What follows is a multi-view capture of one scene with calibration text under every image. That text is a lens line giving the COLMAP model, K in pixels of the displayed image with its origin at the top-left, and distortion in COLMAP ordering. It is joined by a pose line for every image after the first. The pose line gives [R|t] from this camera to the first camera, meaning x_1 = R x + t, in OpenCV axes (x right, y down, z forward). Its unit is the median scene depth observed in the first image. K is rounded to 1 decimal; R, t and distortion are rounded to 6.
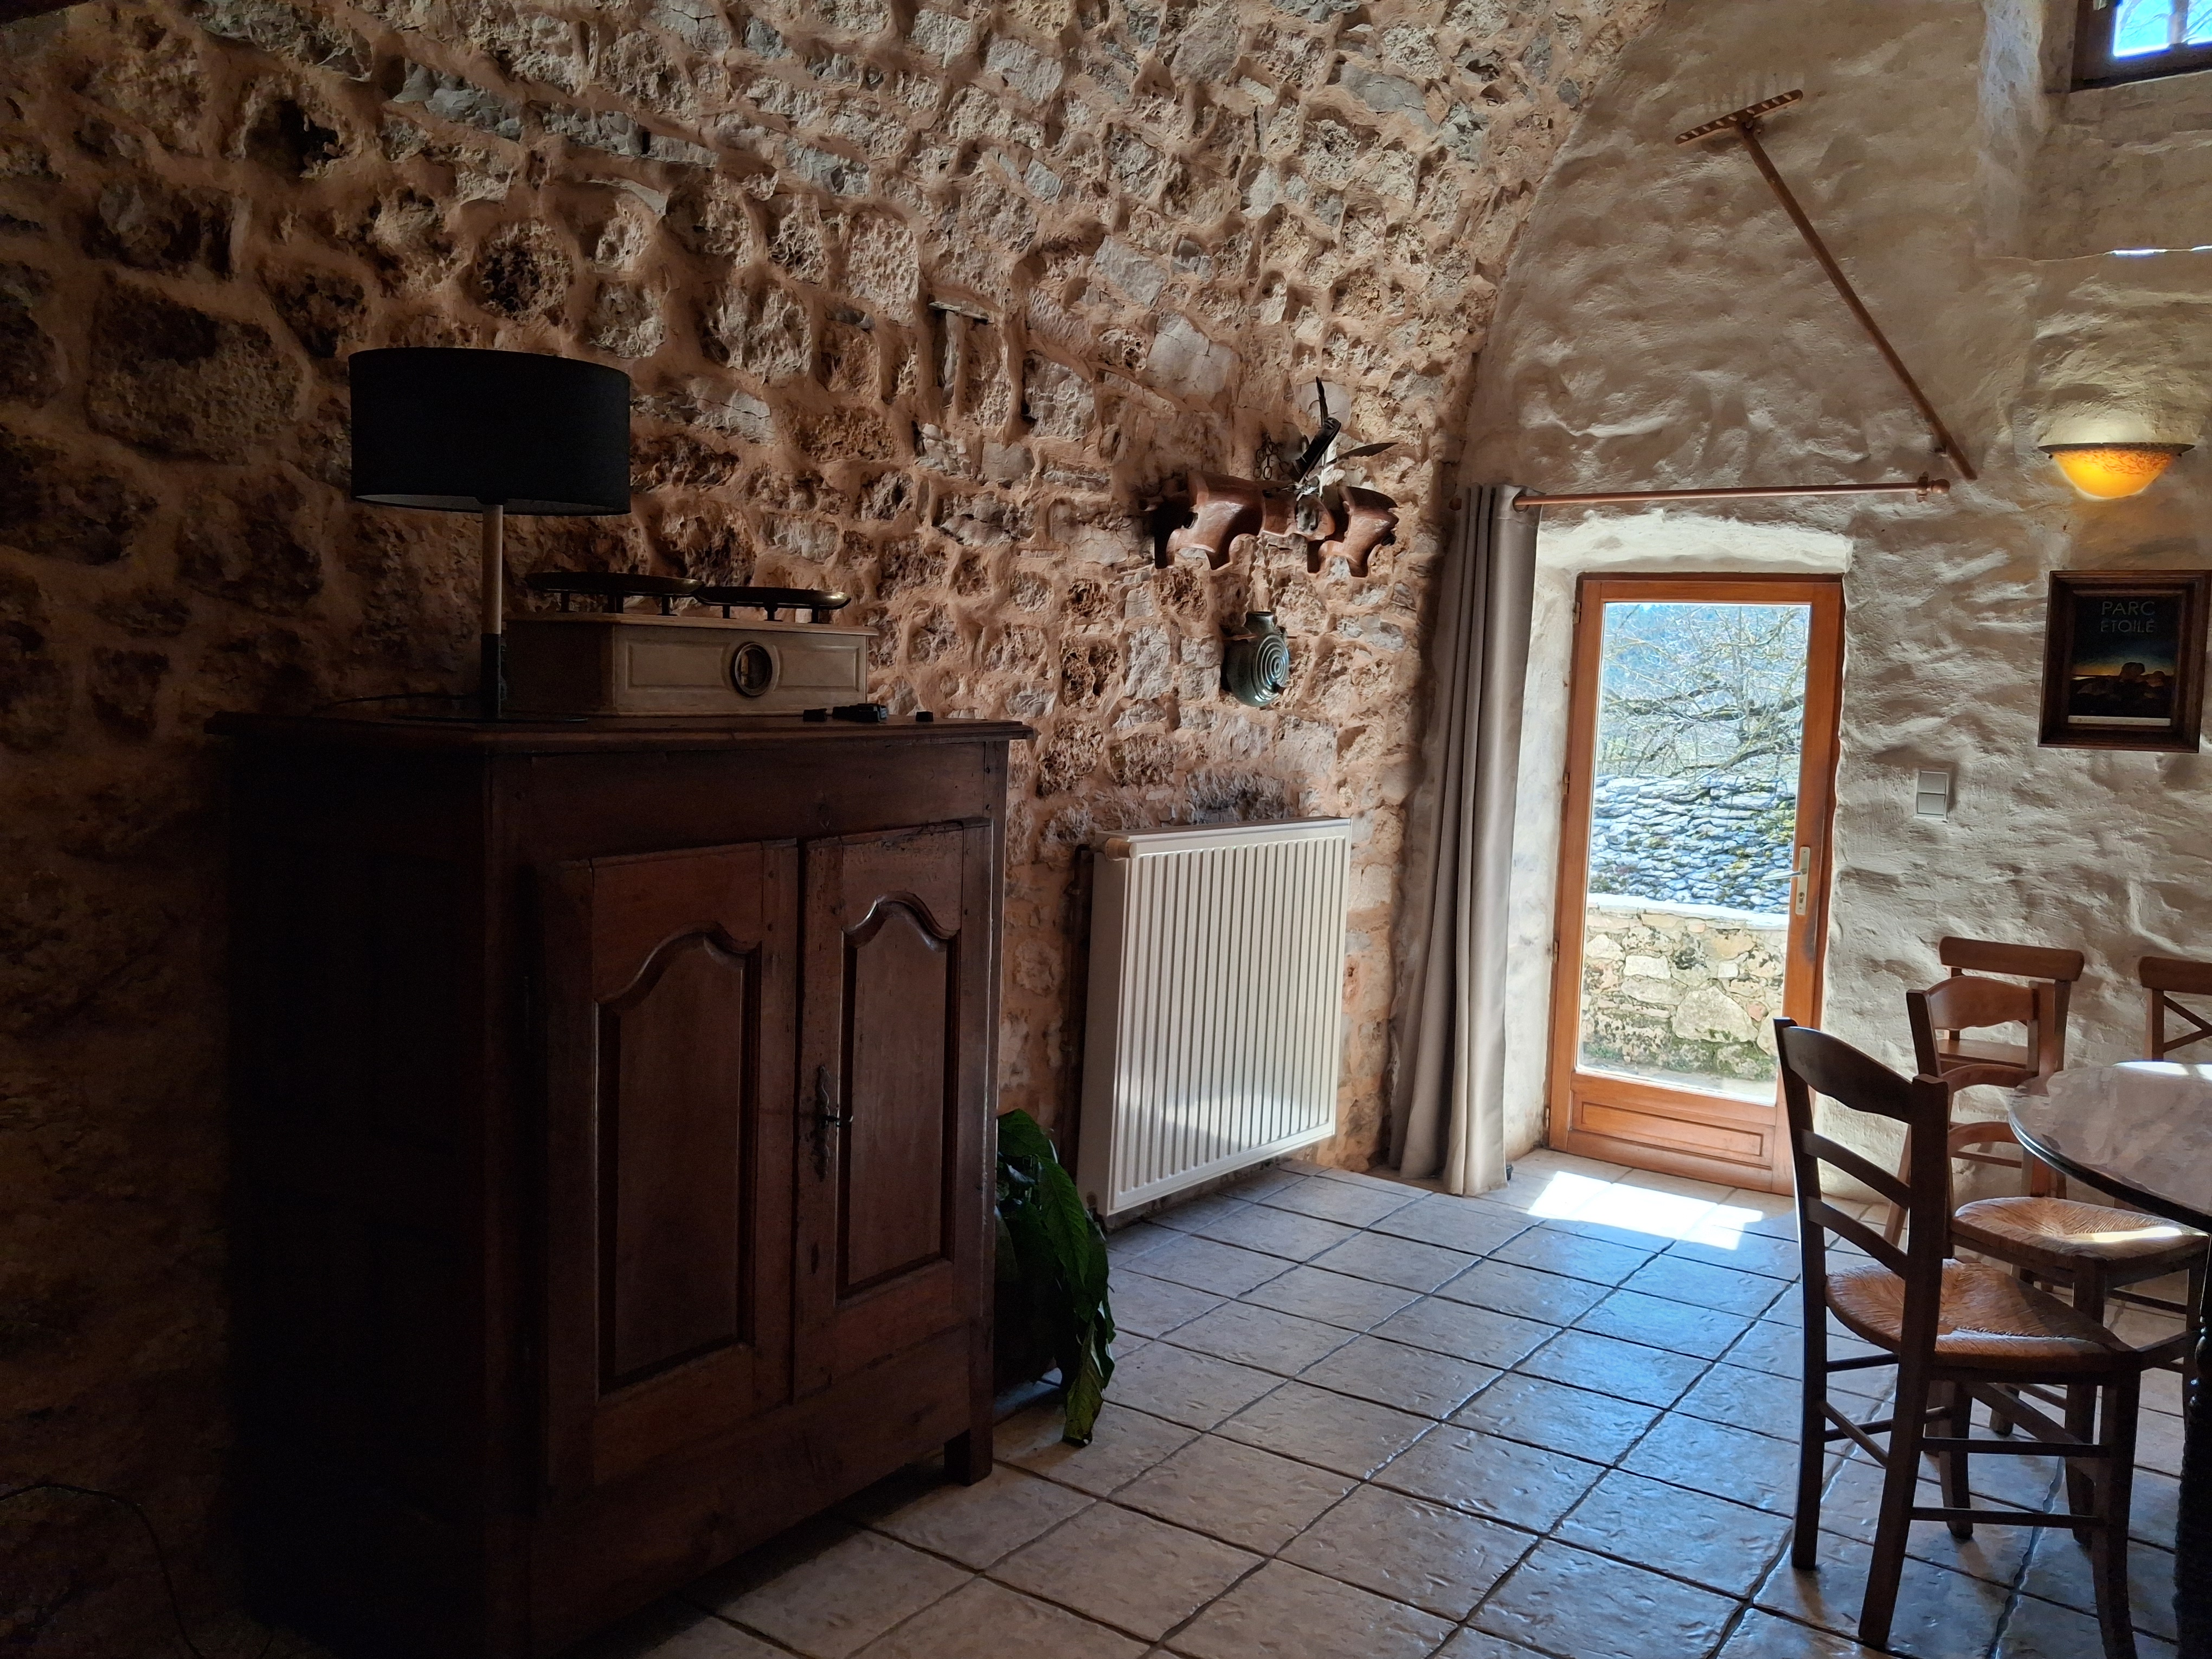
lens RADIAL K [[1768.2, 0, 1110.6], [0, 1768.2, 845.5], [0, 0, 1]] dist [0.056416, -0.066420]
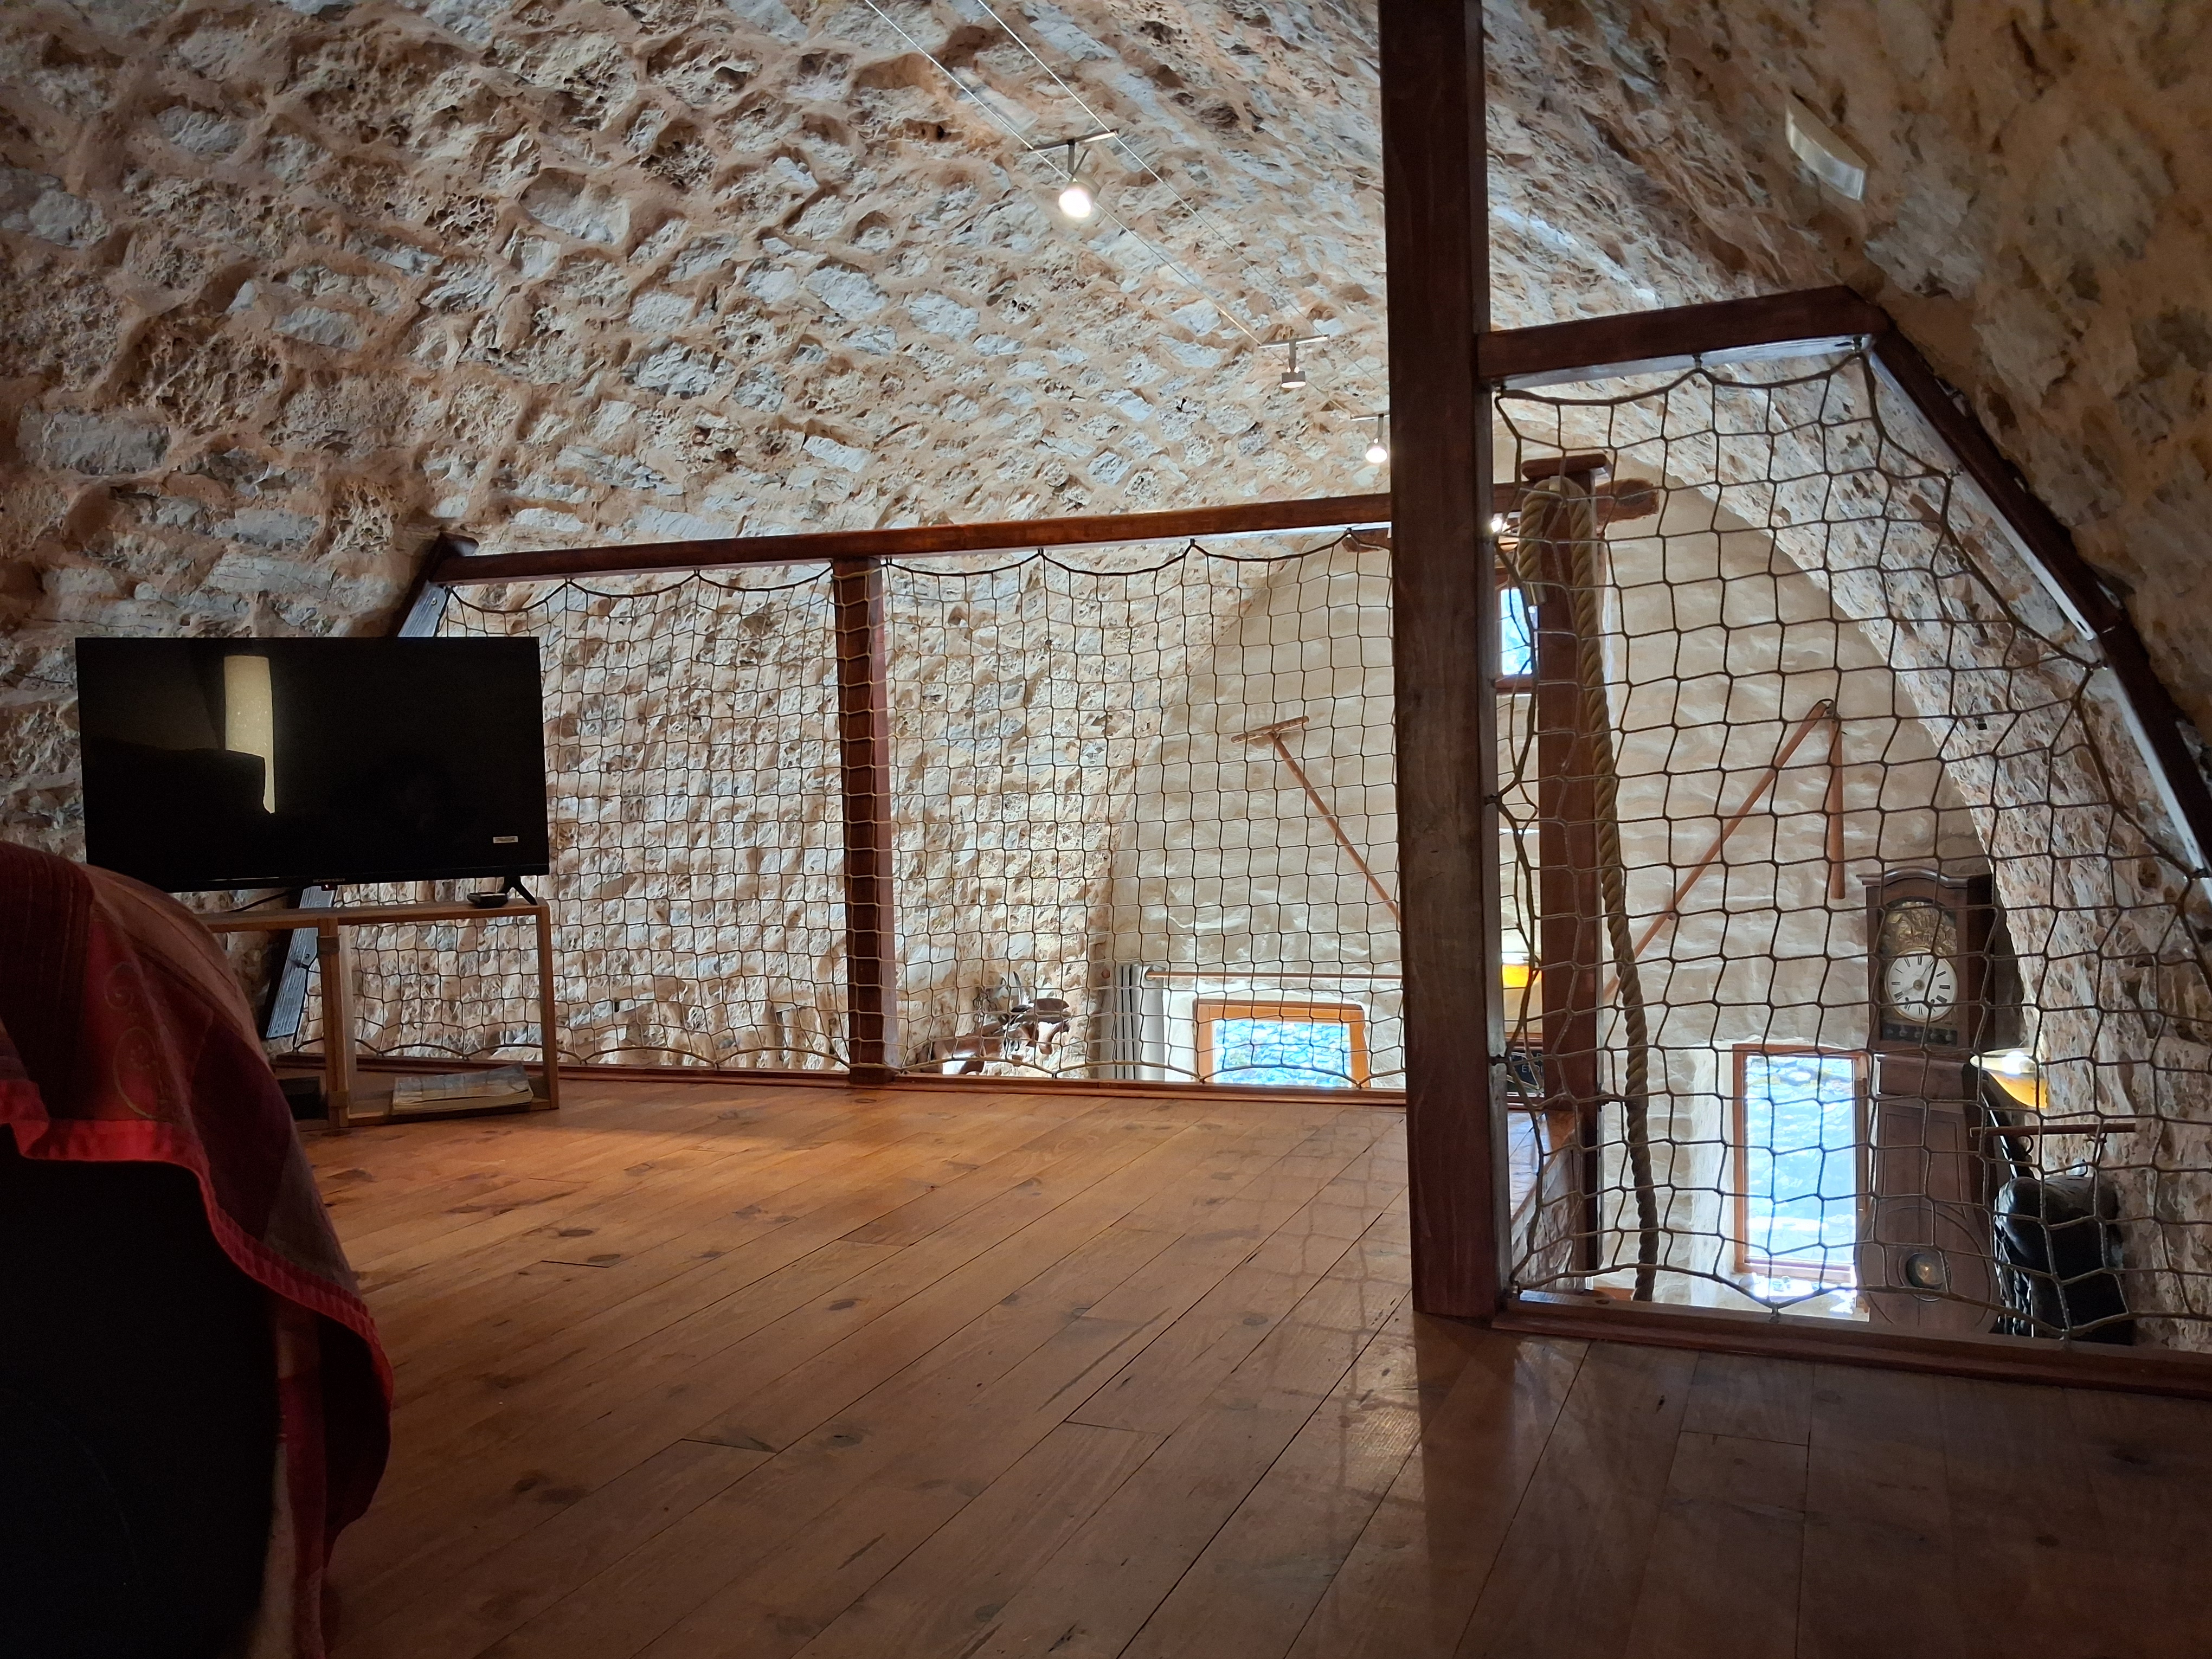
lens RADIAL K [[1768.2, 0, 1110.6], [0, 1768.2, 845.5], [0, 0, 1]] dist [0.056416, -0.066420]
pose [[0.975741, -0.079795, 0.203867, -0.090232], [0.082965, 0.996528, -0.007036, -0.316370], [-0.202598, 0.023779, 0.978973, -0.429036]]
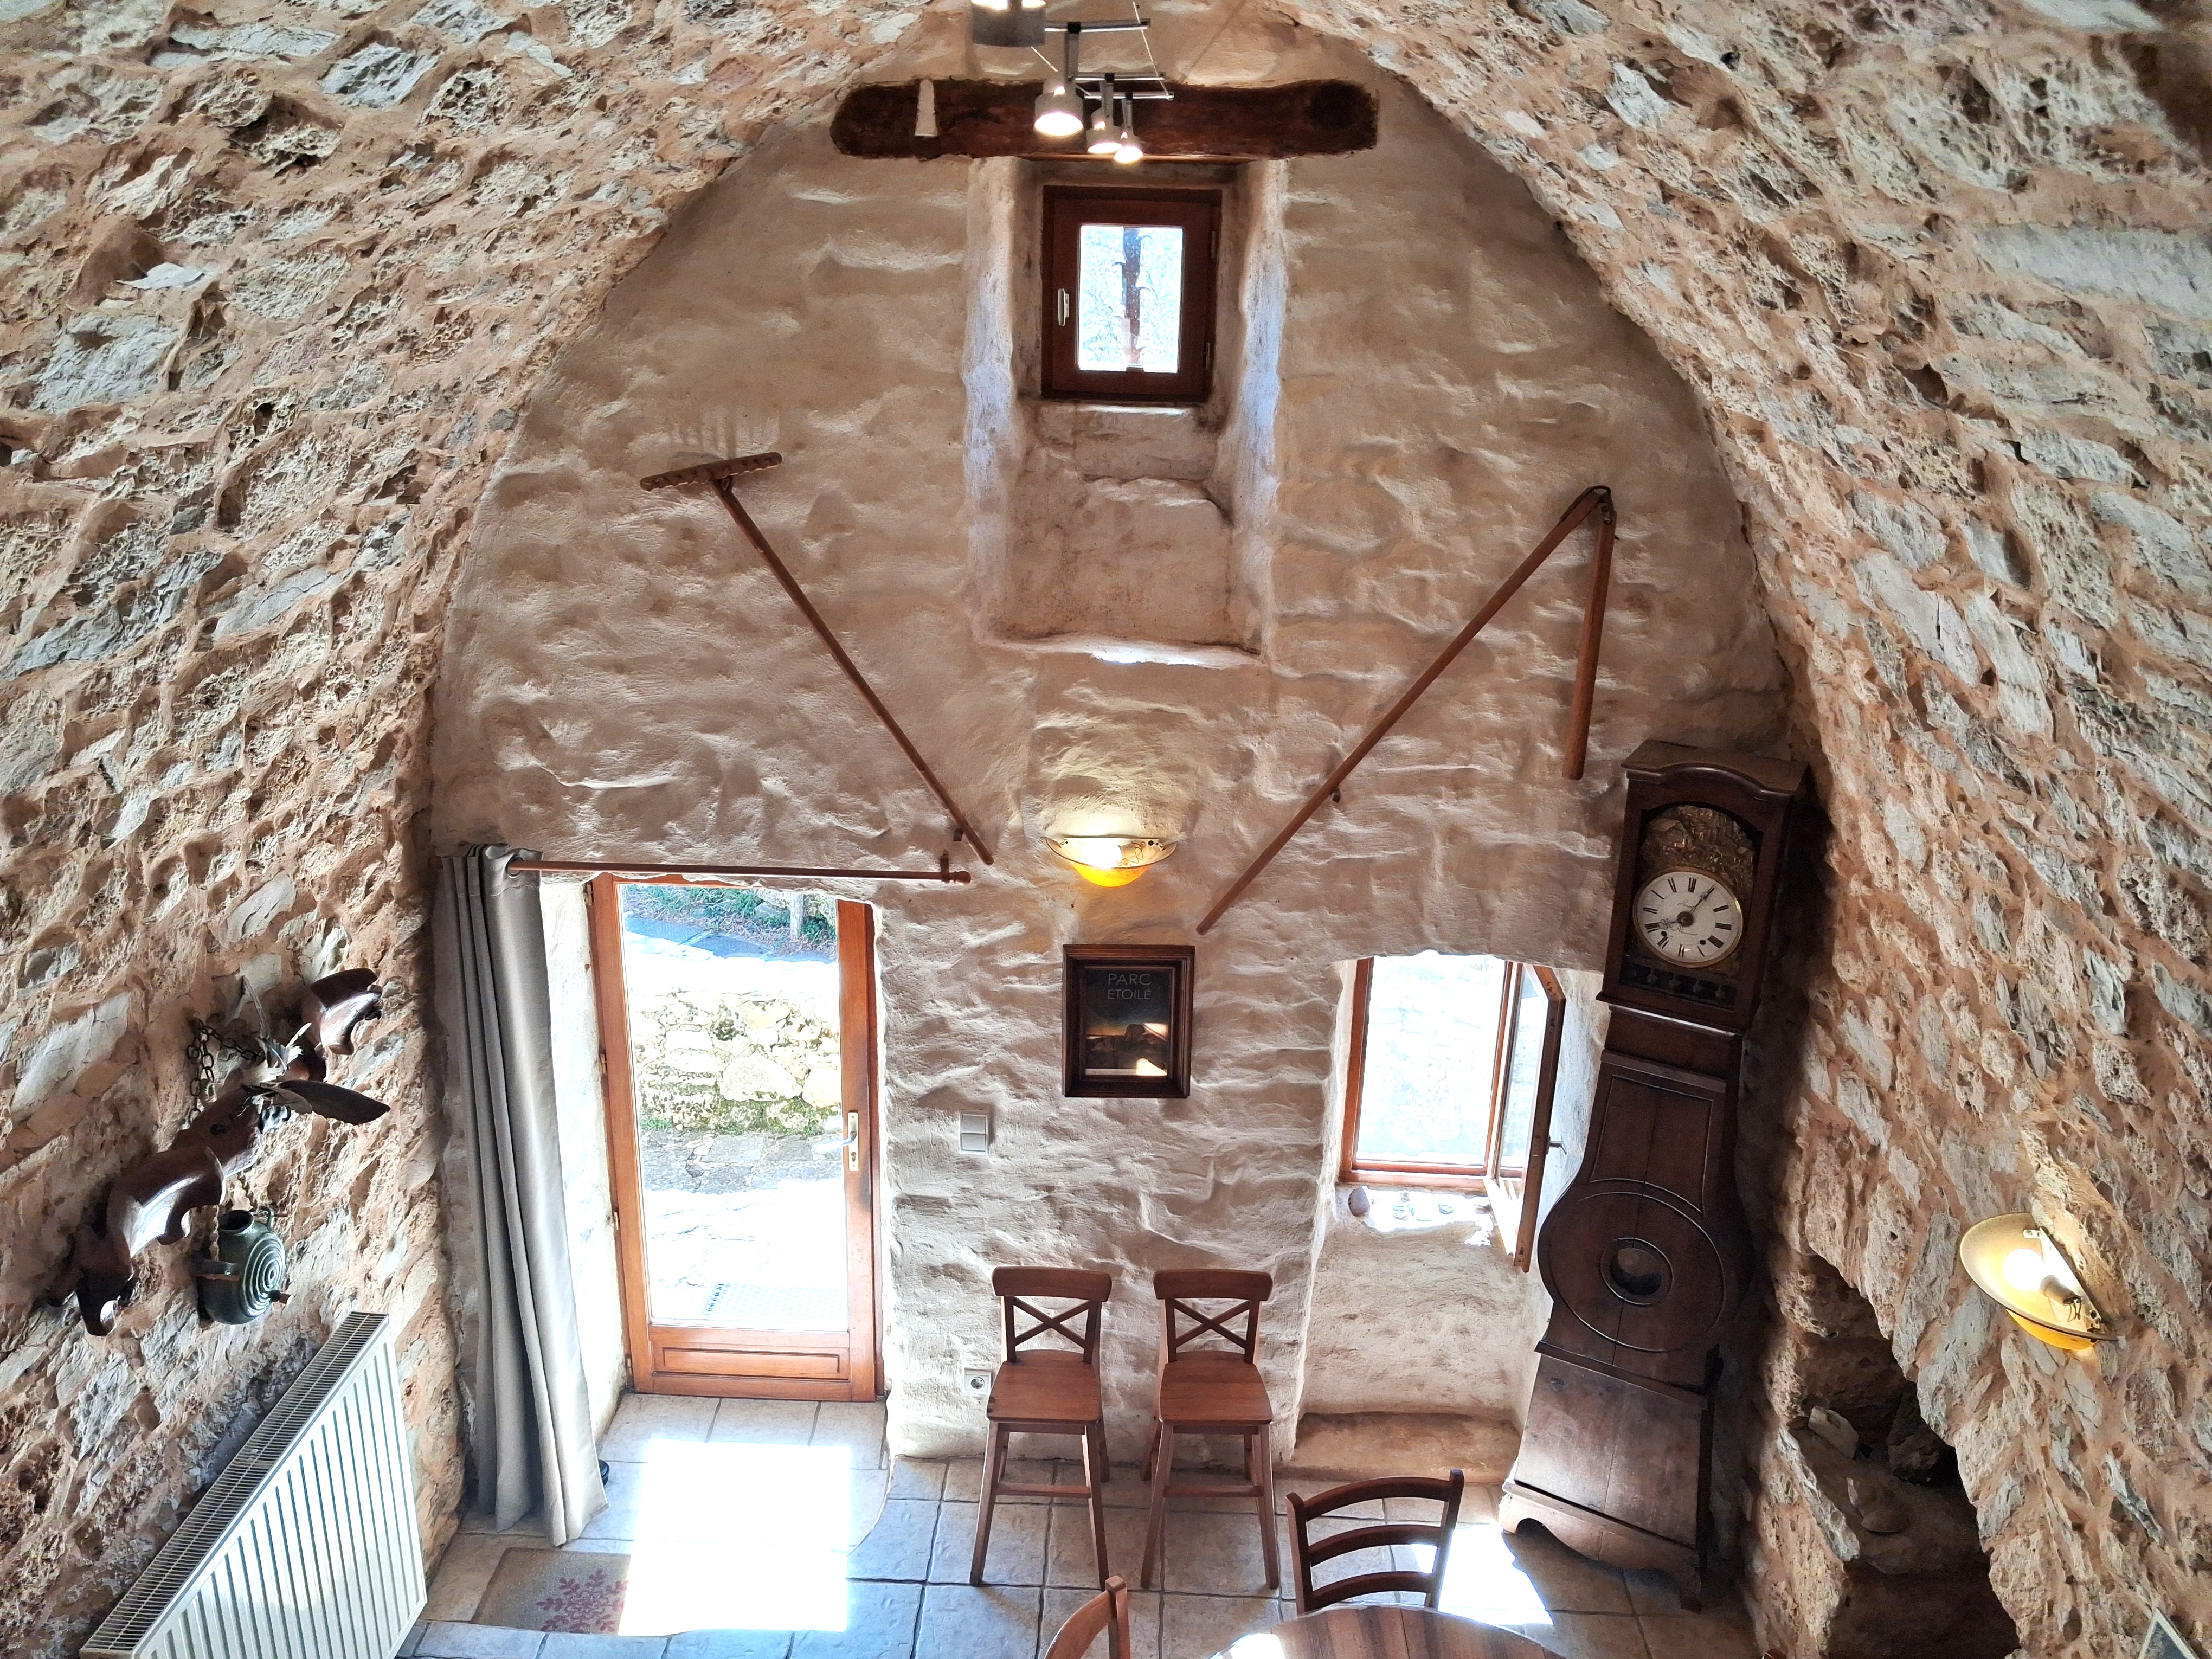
lens RADIAL K [[1735.0, 0, 1185.3], [0, 1735.0, 821.8], [0, 0, 1]] dist [0.055329, -0.247964]
pose [[0.818700, -0.207305, 0.535495, 0.056331], [0.034622, 0.948683, 0.314329, -0.513186], [-0.573177, -0.238801, 0.783864, 0.178294]]
